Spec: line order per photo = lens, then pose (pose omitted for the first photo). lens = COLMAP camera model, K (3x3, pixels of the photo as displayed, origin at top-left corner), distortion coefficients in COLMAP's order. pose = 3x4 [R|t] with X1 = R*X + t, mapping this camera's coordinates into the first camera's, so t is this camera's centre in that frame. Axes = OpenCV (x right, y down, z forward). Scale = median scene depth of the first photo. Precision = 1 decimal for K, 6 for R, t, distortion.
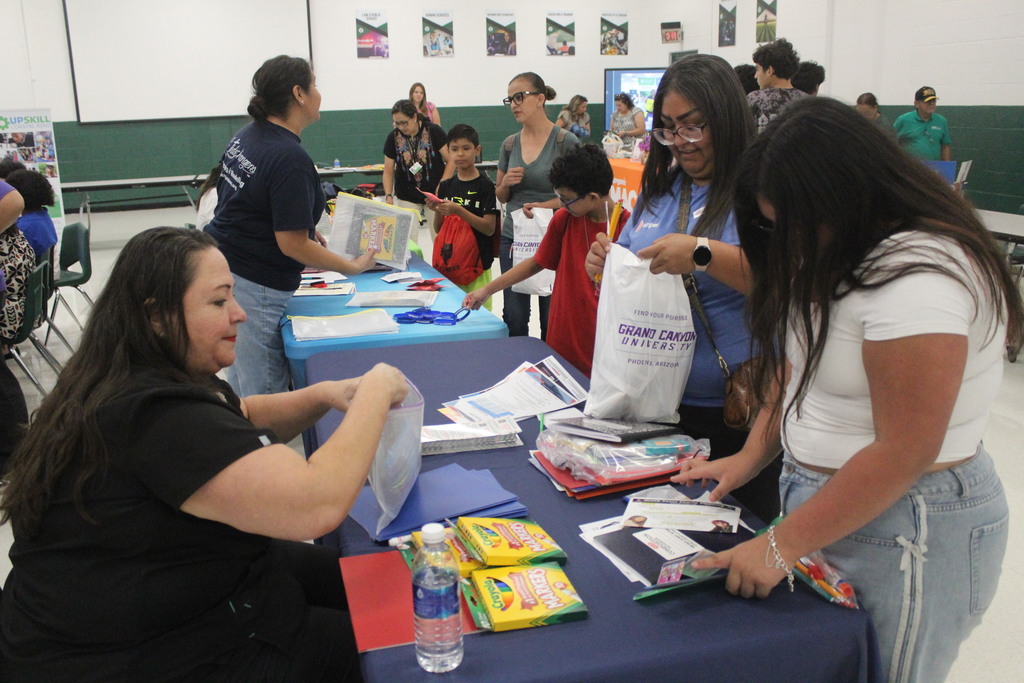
lens RADIAL K [[954.0, 0, 510.9], [0, 954.0, 338.6], [0, 0, 1]] dist [-0.082741, 0.000000]
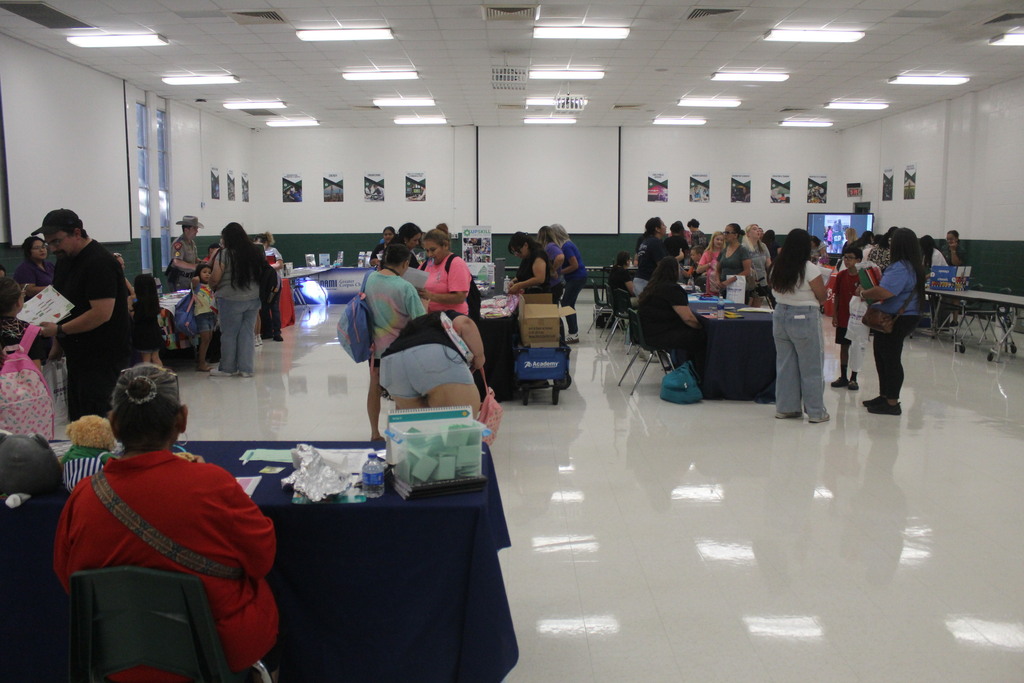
lens RADIAL K [[895.8, 0, 513.7], [0, 895.8, 341.0], [0, 0, 1]] dist [-0.121248, 0.011081]
pose [[0.963681, 0.056760, -0.260953, 0.036827], [-0.086872, 0.990635, -0.105338, 0.168001], [0.252530, 0.124182, 0.959587, -0.690826]]
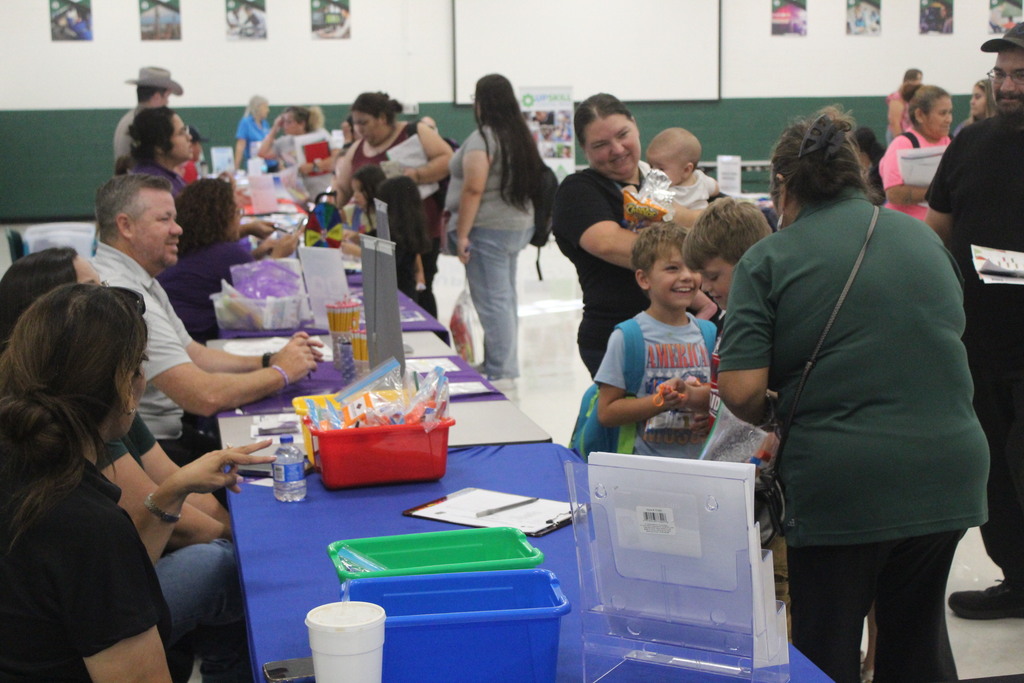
lens RADIAL K [[1656.0, 0, 513.2], [0, 1656.0, 342.2], [0, 0, 1]] dist [0.022538, 0.000000]
pose [[0.997602, 0.019646, -0.066364, -0.426969], [-0.025730, 0.995417, -0.092108, 0.173021], [0.064250, 0.093595, 0.993535, -0.675679]]
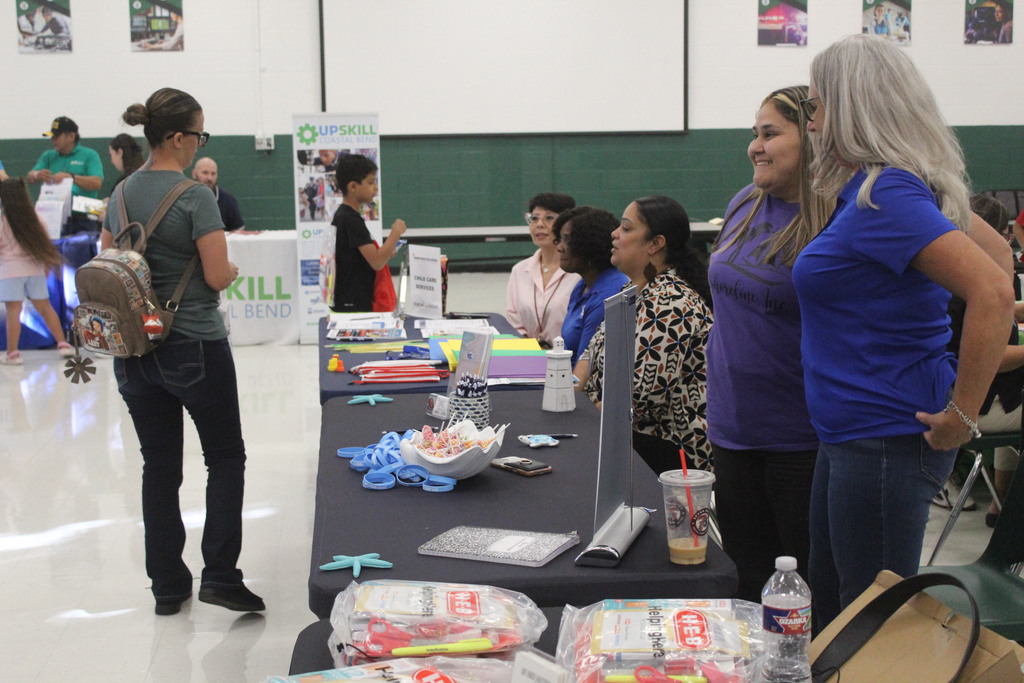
lens RADIAL K [[1557.0, 0, 510.6], [0, 1557.0, 343.1], [0, 0, 1]] dist [0.008420, 0.000000]
pose [[0.985473, 0.033853, -0.166424, -0.215311], [-0.050526, 0.994001, -0.096996, 0.009799], [0.162142, 0.103996, 0.981272, -0.025028]]
